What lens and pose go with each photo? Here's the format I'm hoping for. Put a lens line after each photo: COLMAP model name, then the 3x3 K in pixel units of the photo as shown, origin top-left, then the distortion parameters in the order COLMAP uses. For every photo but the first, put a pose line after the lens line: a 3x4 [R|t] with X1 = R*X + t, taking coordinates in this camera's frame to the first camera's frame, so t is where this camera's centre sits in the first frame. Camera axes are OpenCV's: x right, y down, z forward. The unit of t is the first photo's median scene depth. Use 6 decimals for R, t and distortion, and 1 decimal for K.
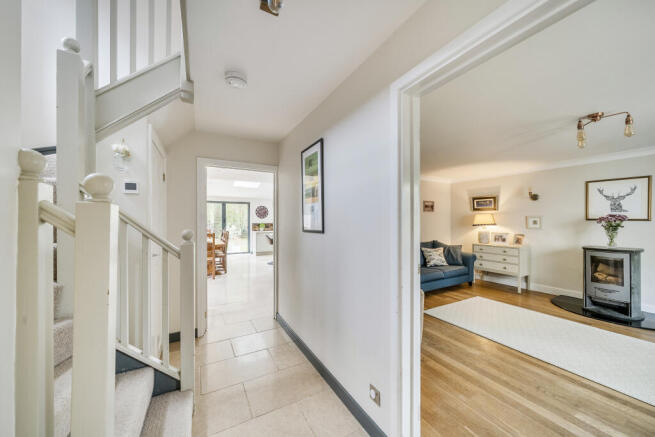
lens RADIAL K [[240.8, 0, 329.8], [0, 240.8, 219.3], [0, 0, 1]] dist [-0.000372, -0.000456]
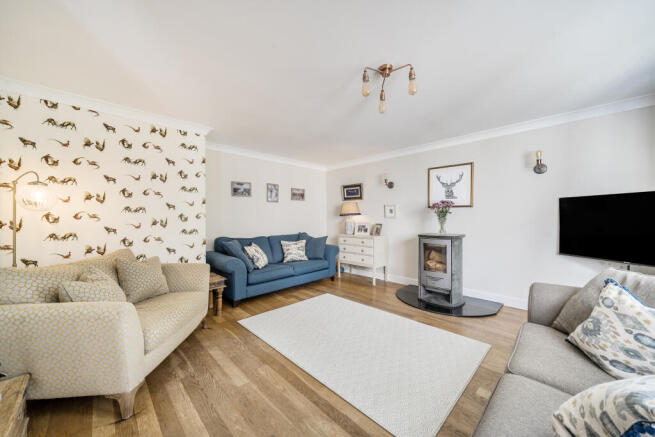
lens RADIAL K [[240.8, 0, 330.0], [0, 240.8, 219.6], [0, 0, 1]] dist [-0.000372, -0.000456]
pose [[0.964428, -0.004469, 0.264307, 0.402482], [0.001277, 0.999924, 0.012245, 0.038429], [-0.264342, -0.011472, 0.964361, 0.147680]]
